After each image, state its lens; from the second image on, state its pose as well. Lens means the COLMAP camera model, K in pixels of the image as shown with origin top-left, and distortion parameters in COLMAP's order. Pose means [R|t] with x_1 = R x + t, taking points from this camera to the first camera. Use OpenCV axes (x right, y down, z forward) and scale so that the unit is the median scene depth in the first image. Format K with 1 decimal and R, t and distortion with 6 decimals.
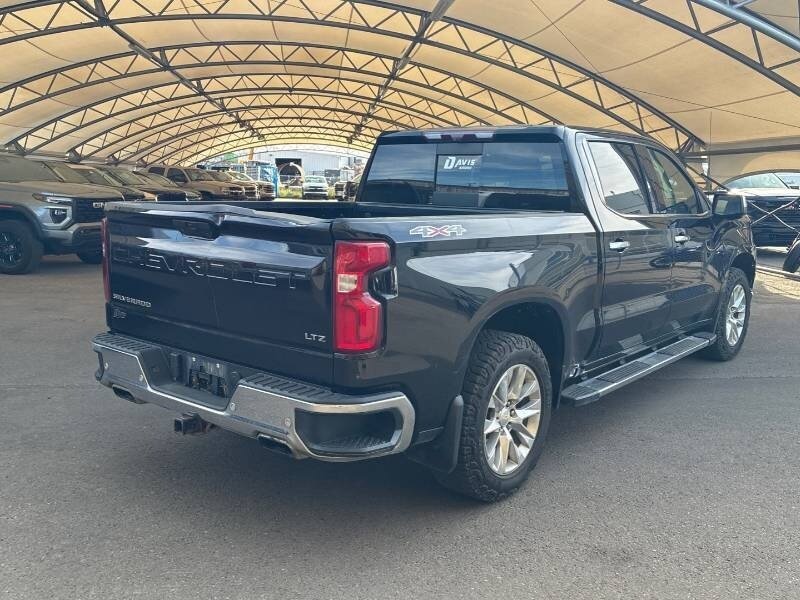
lens RADIAL K [[740.2, 0, 418.9], [0, 740.2, 273.6], [0, 0, 1]] dist [0.011217, -0.015909]
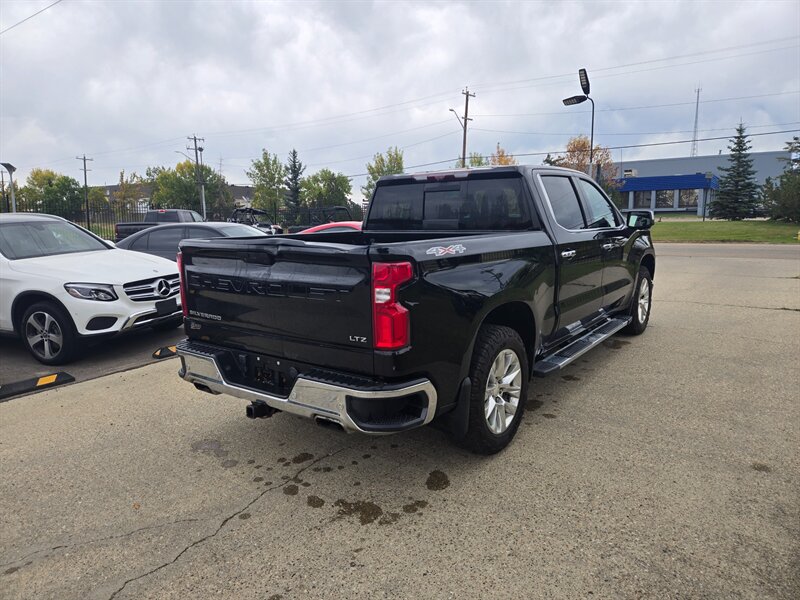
lens RADIAL K [[531.5, 0, 398.9], [0, 531.5, 294.4], [0, 0, 1]] dist [0.036535, -0.017826]
pose [[0.998776, -0.048988, 0.006786, -0.064089], [0.048790, 0.998449, 0.026831, -0.010041], [-0.008090, -0.026467, 0.999617, 0.078518]]
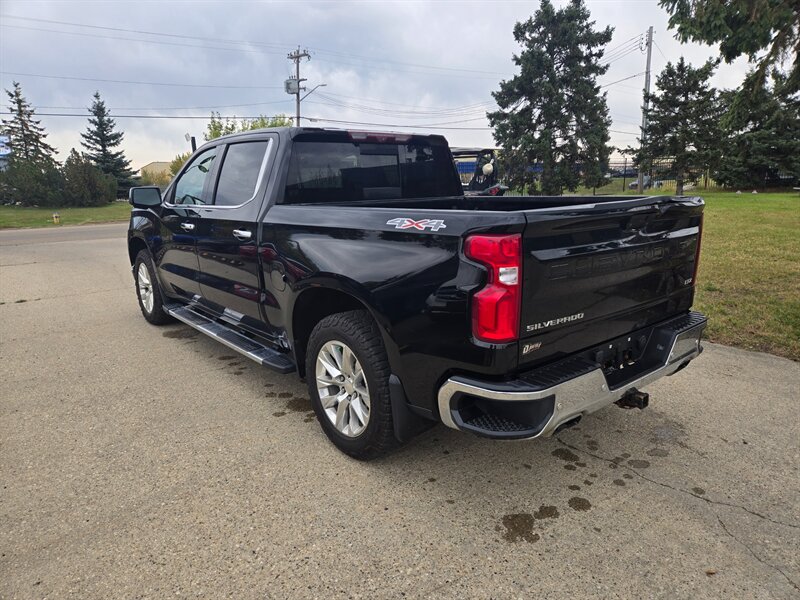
lens RADIAL K [[531.5, 0, 399.4], [0, 531.5, 300.6], [0, 0, 1]] dist [0.036535, -0.017826]
pose [[0.225840, -0.242035, 0.943618, -1.038203], [0.147057, 0.966014, 0.212584, -0.150869], [-0.963001, 0.090756, 0.253758, 1.046445]]
